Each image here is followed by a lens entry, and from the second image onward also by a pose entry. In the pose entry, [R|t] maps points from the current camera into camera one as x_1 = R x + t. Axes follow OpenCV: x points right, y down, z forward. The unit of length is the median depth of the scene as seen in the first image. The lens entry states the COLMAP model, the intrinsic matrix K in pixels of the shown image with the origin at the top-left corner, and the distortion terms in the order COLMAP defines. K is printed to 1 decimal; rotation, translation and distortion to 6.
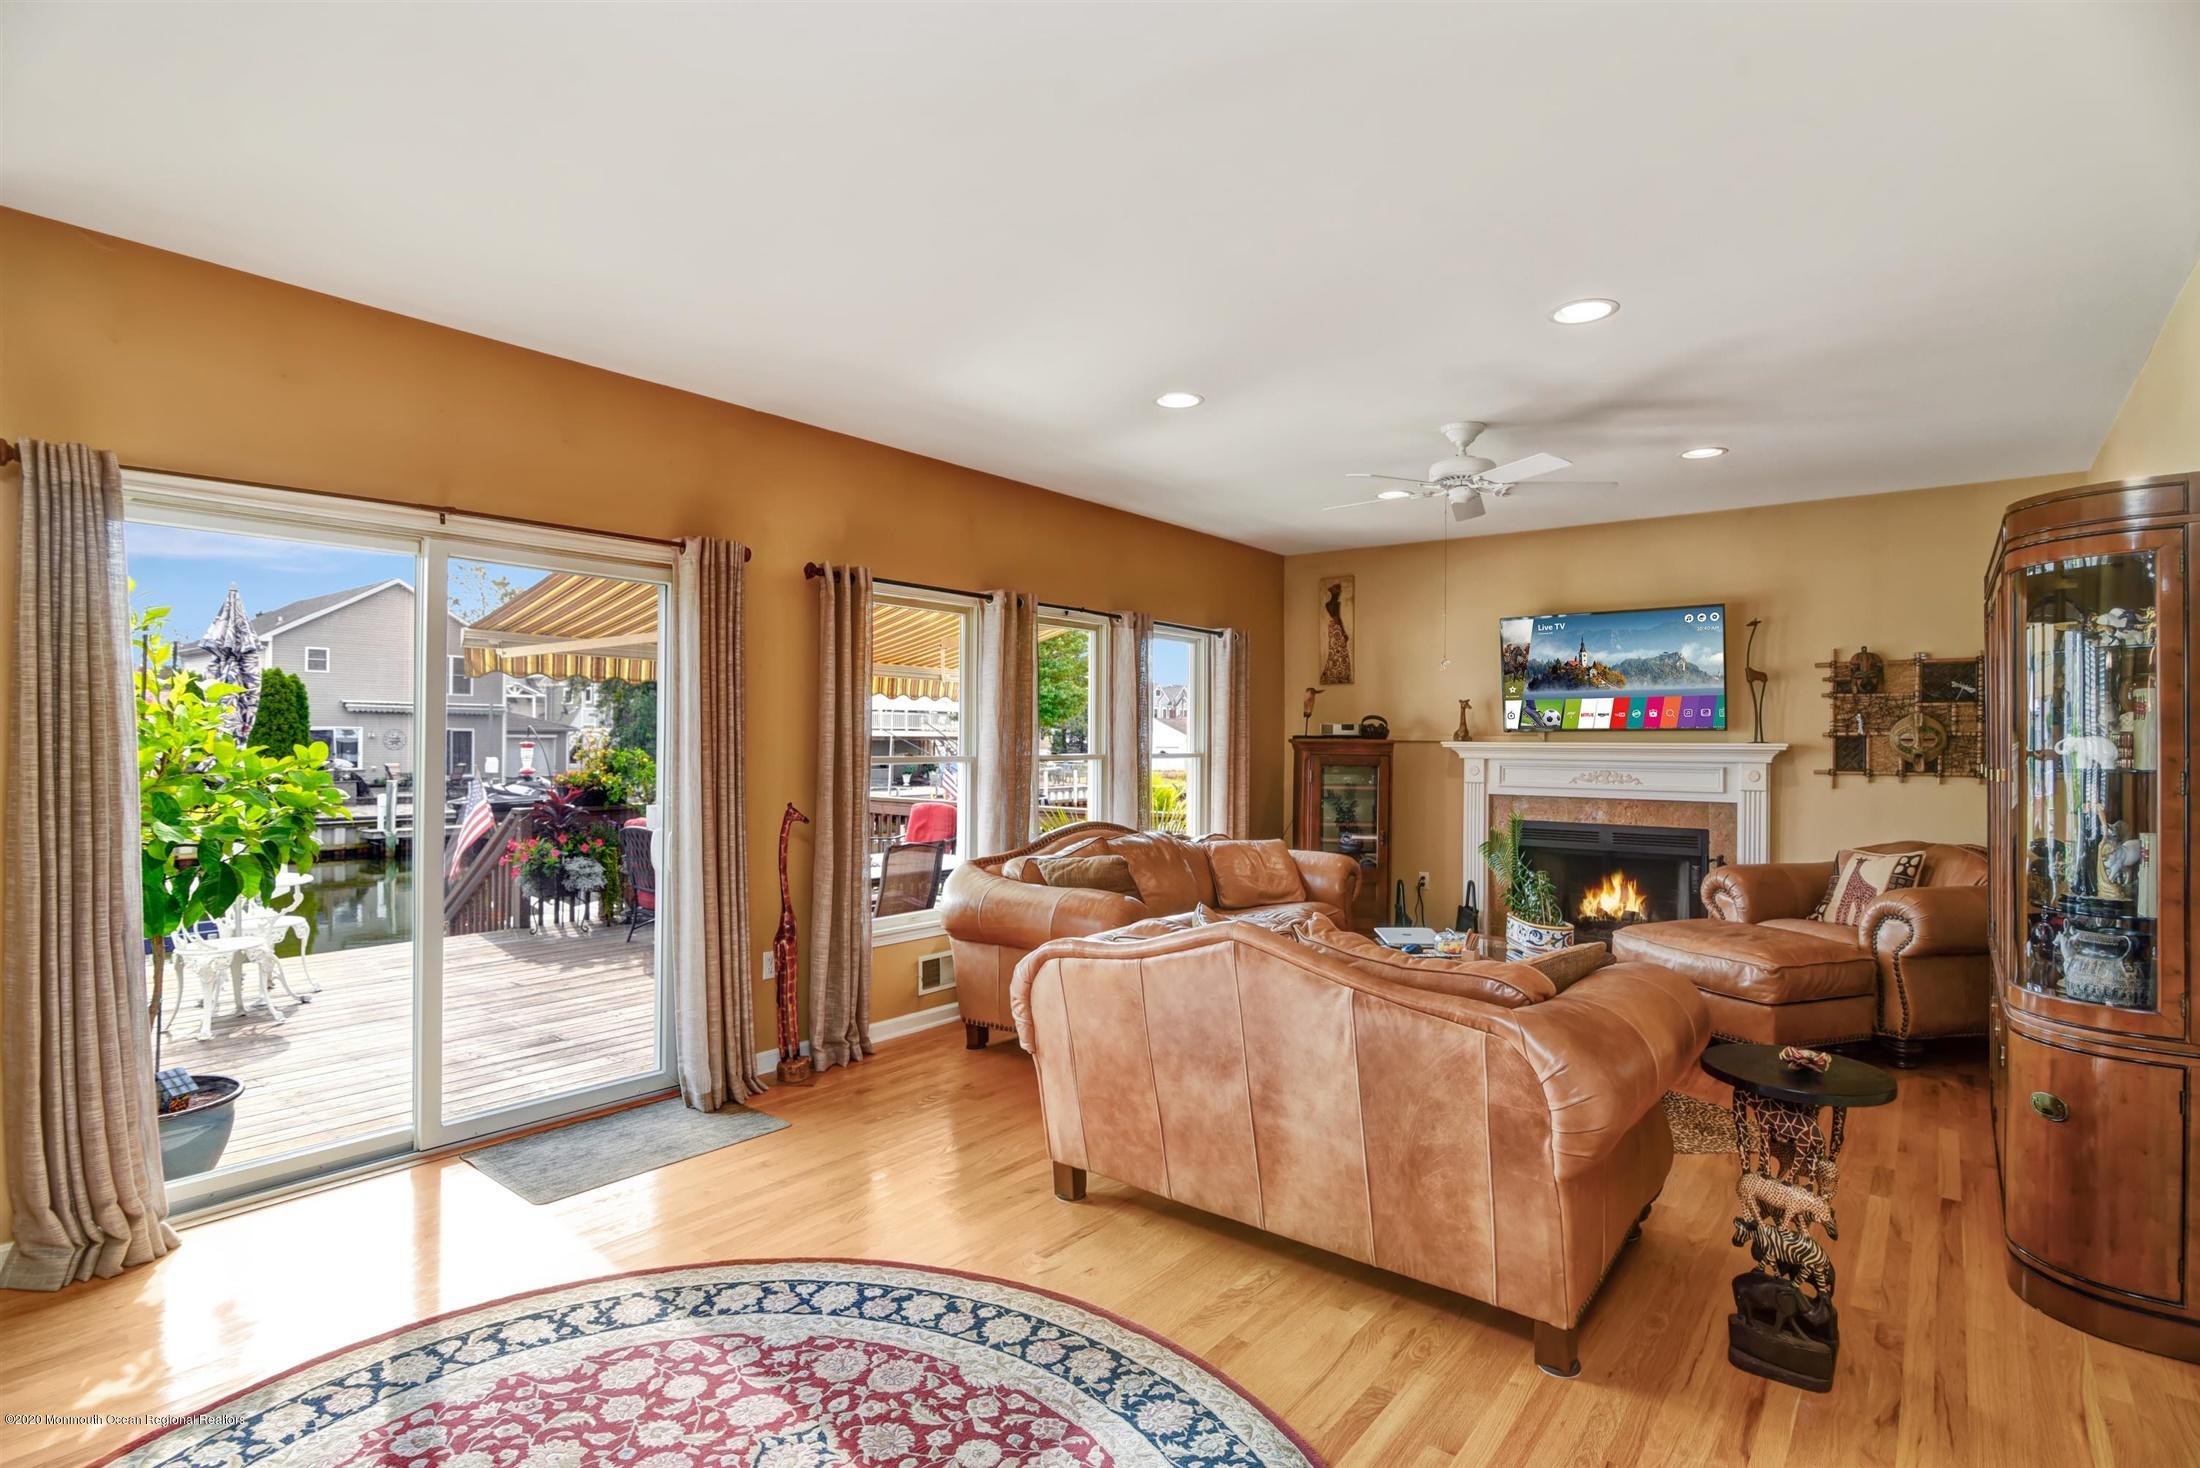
lens RADIAL K [[1081.4, 0, 1101.4], [0, 1081.4, 718.9], [0, 0, 1]] dist [-0.018805, -0.001075]
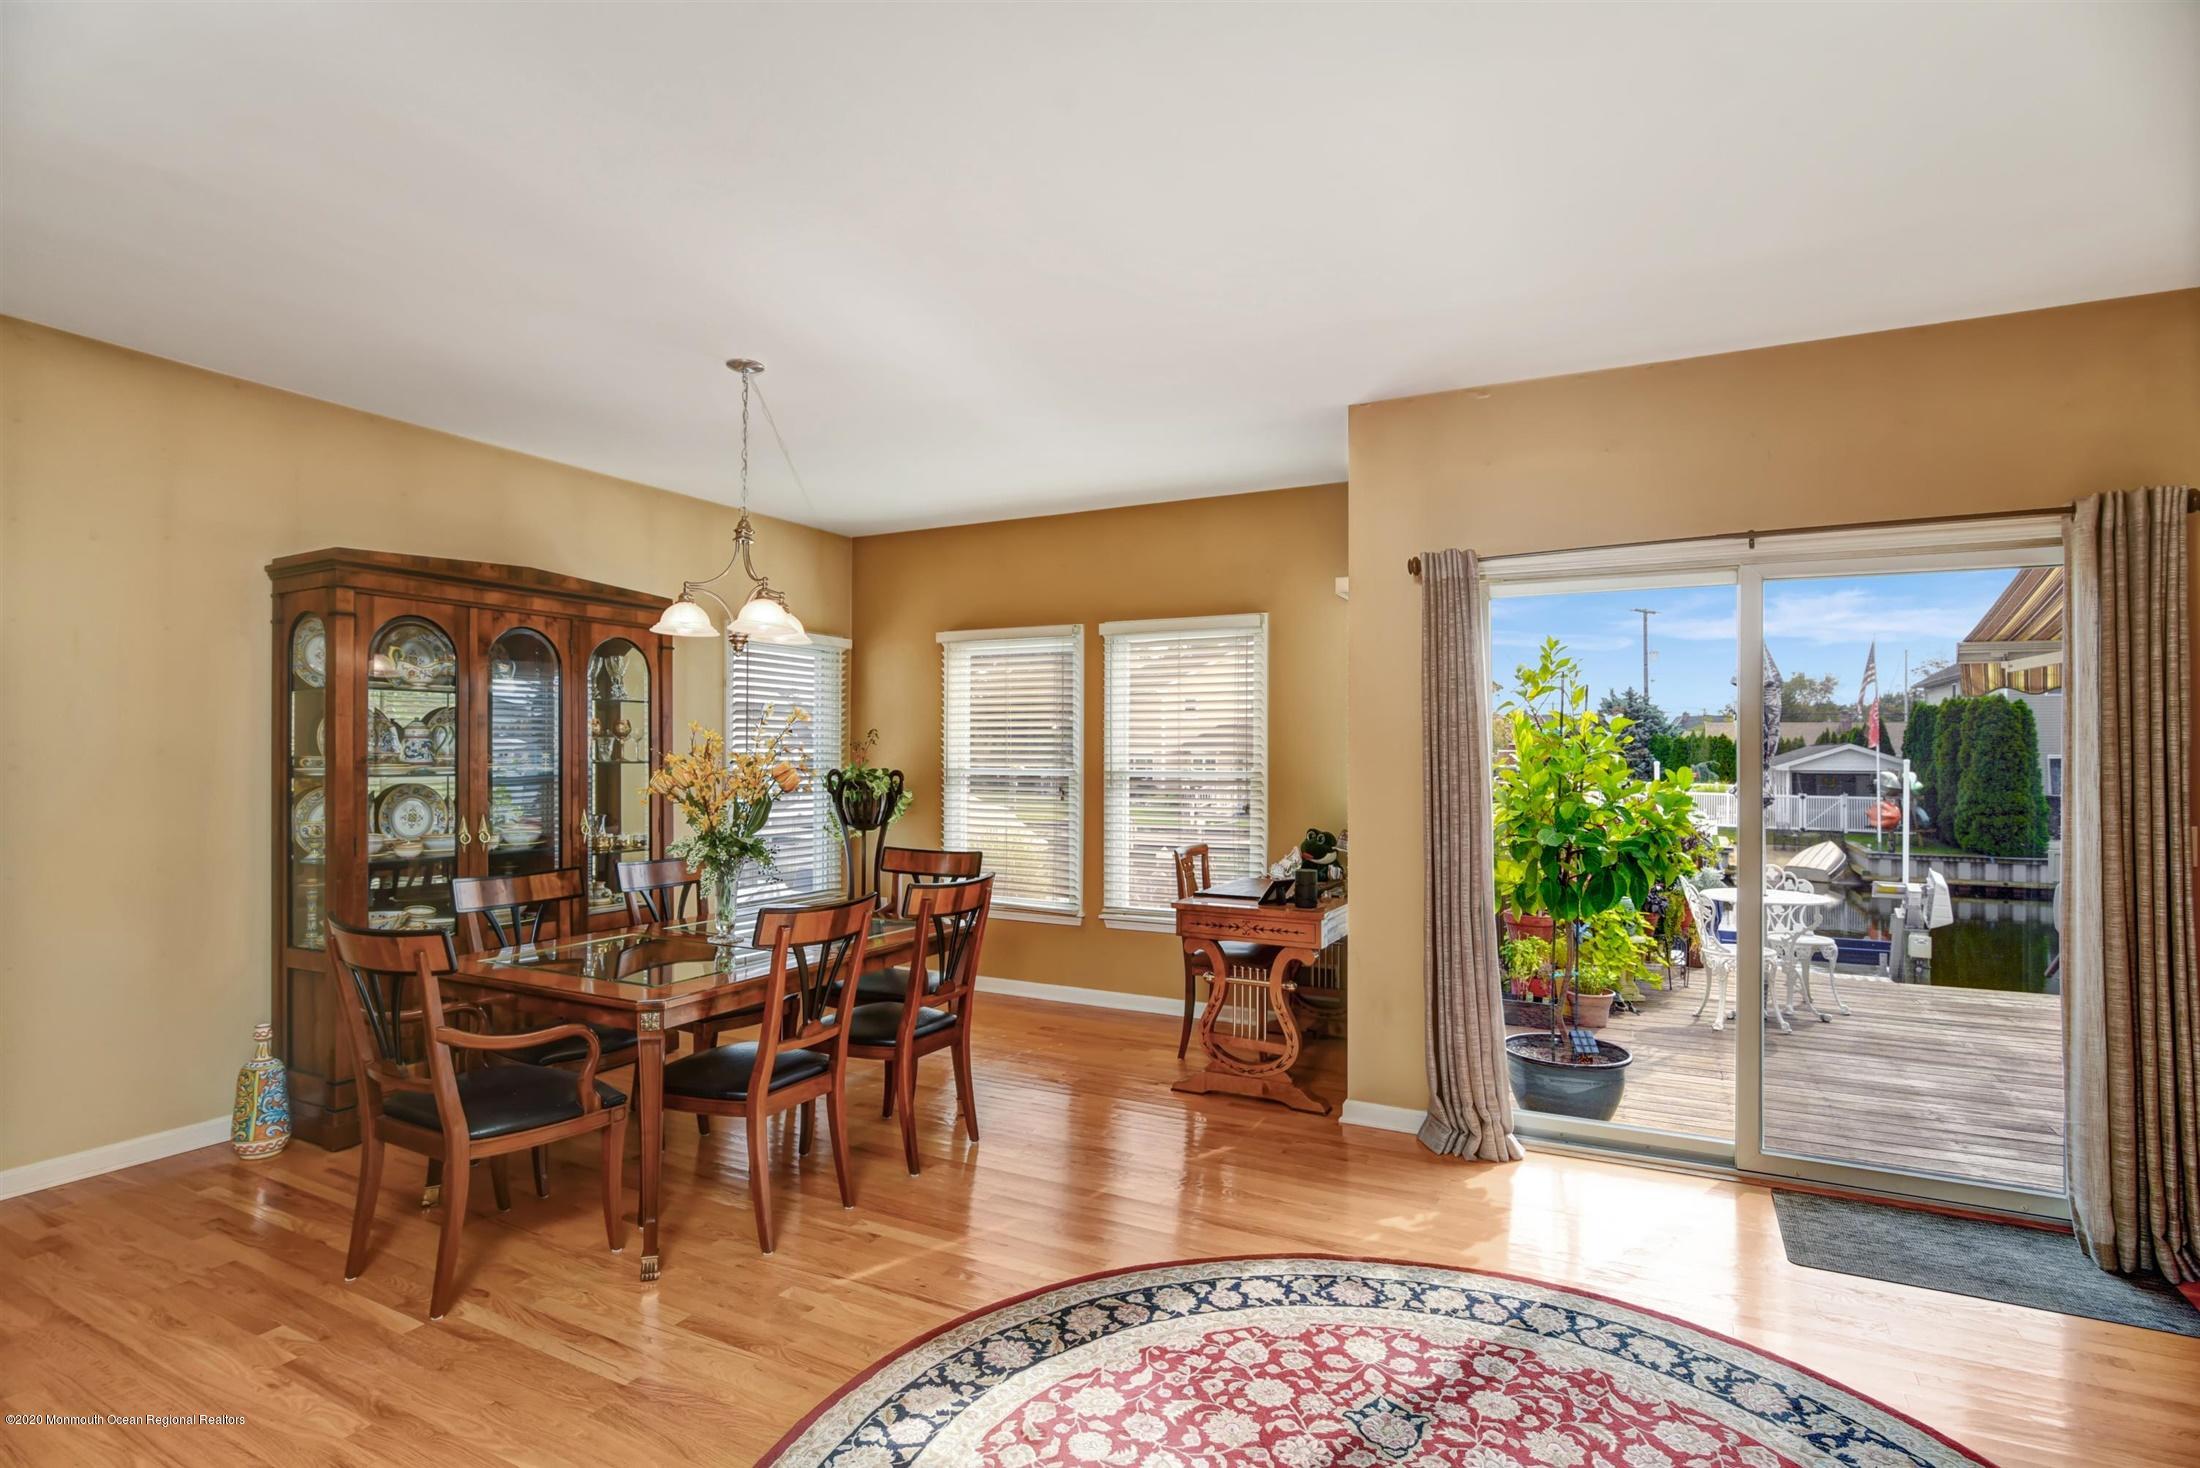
lens RADIAL K [[1081.4, 0, 1093.2], [0, 1081.4, 751.0], [0, 0, 1]] dist [-0.018805, -0.001075]
pose [[0.188562, -0.009905, -0.982011, 0.344636], [0.012852, 0.999888, -0.007618, 0.008855], [0.981977, -0.011184, 0.188668, 0.287462]]
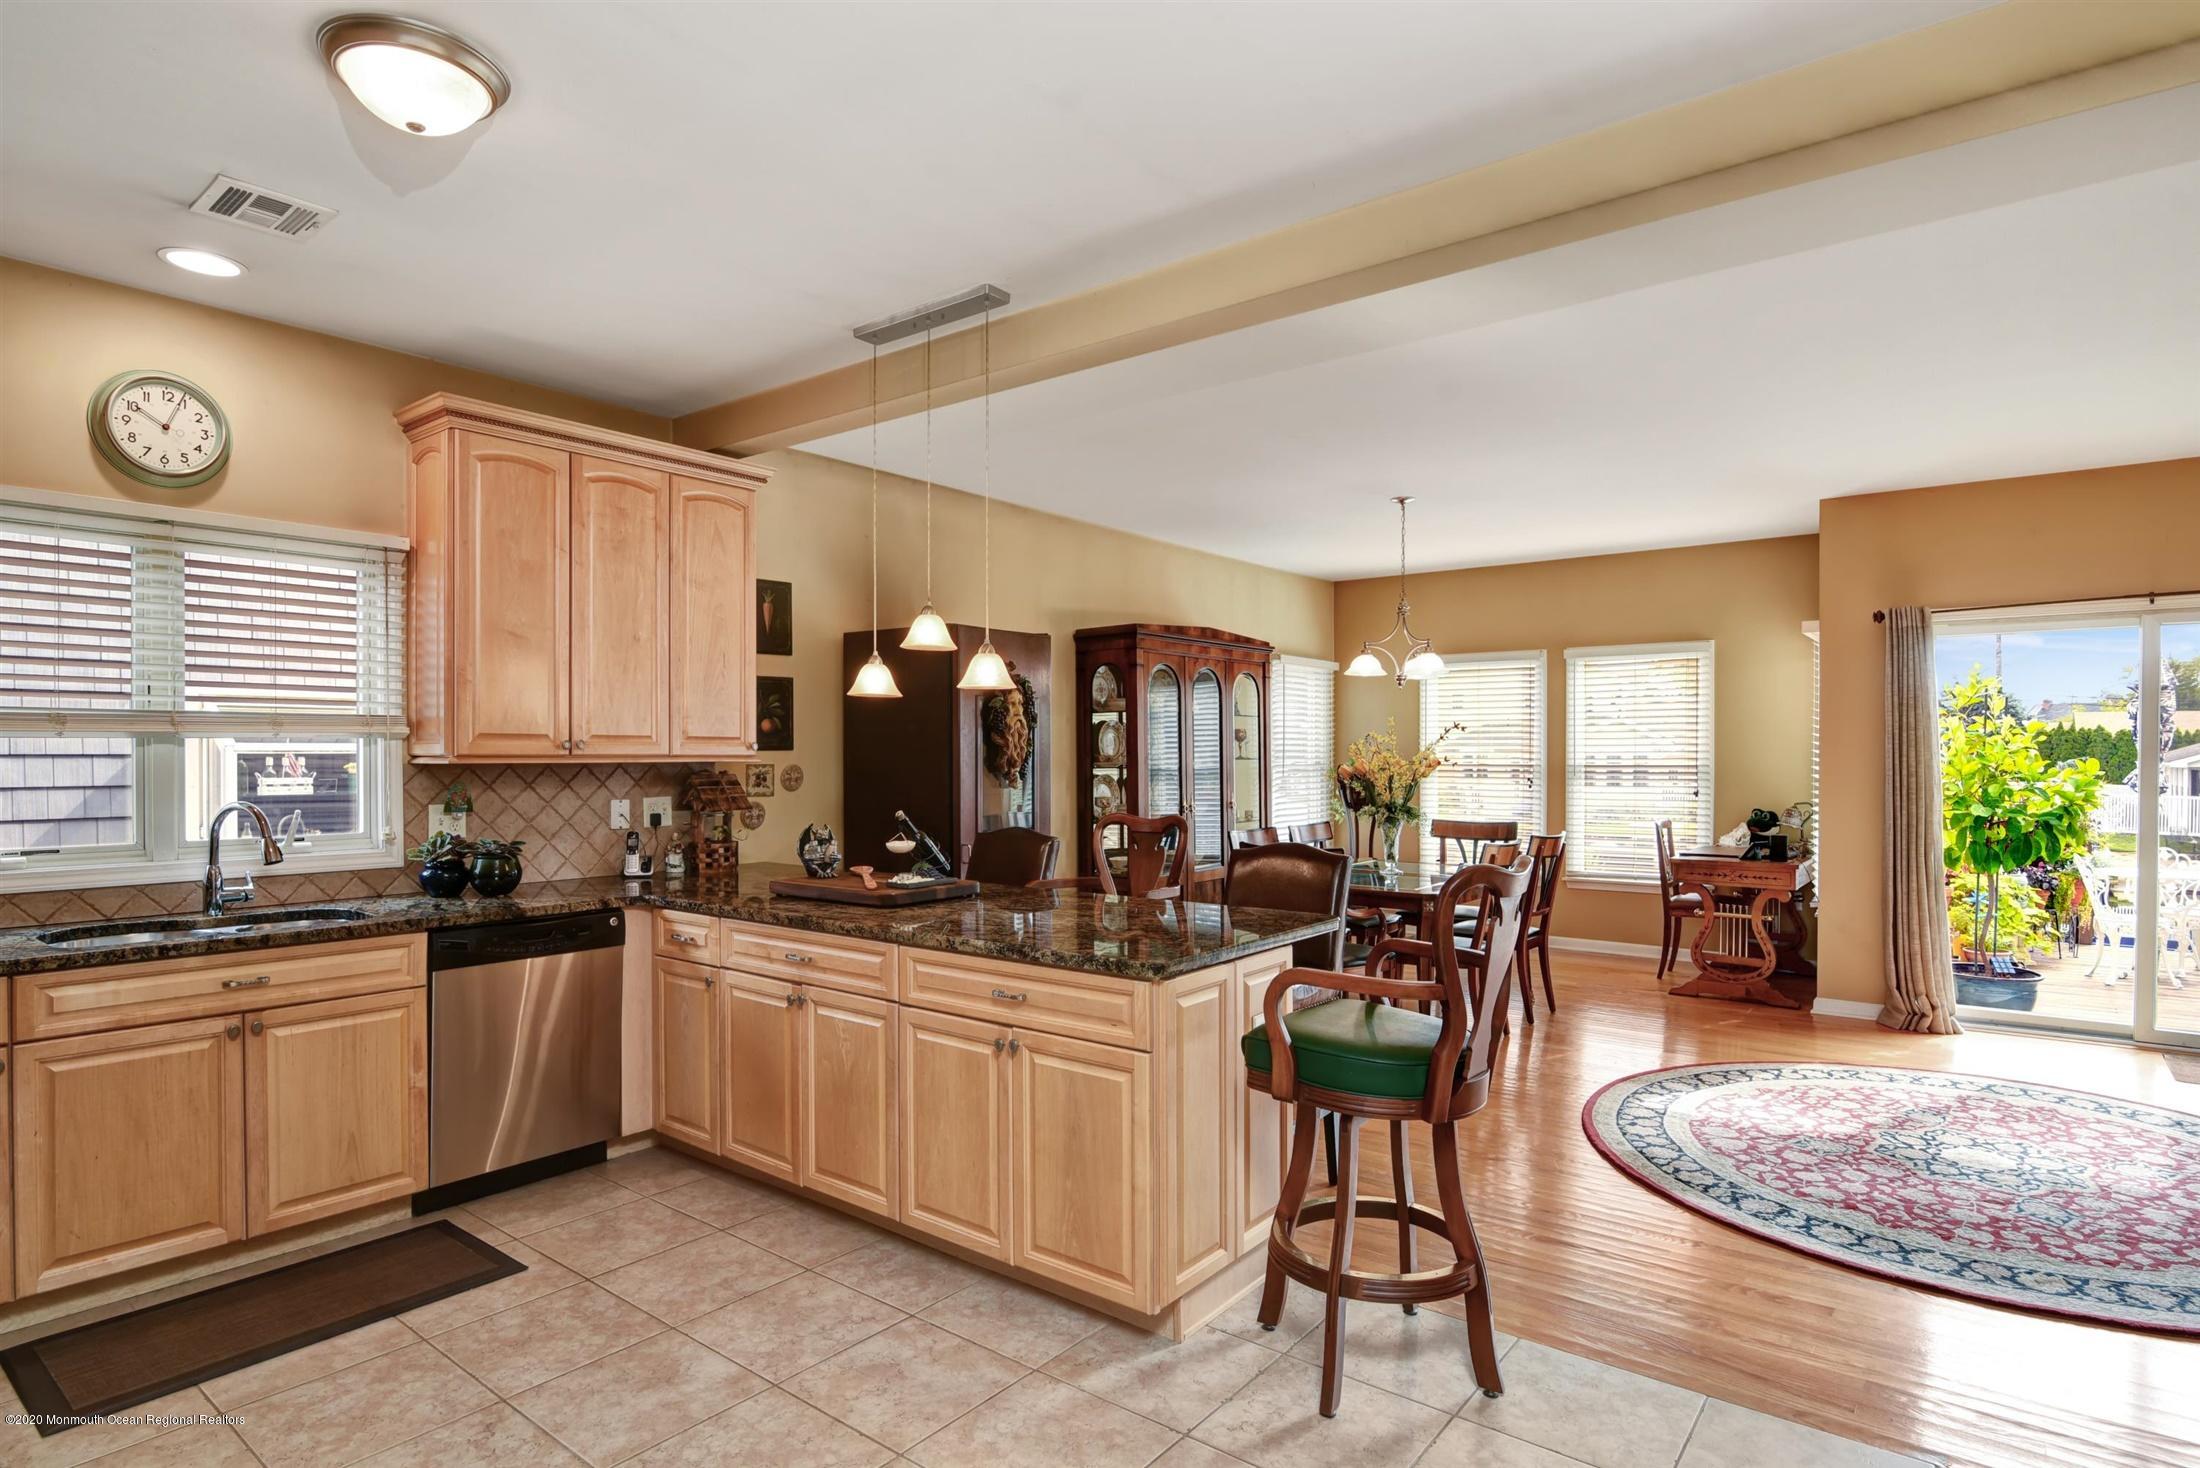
lens RADIAL K [[1146.8, 0, 1096.9], [0, 1146.8, 765.4], [0, 0, 1]] dist [-0.018754, -0.001409]
pose [[-0.005228, 0.004296, -0.999977, 1.210811], [0.015864, 0.999865, 0.004213, 0.003150], [0.999860, -0.015841, -0.005296, -0.524954]]
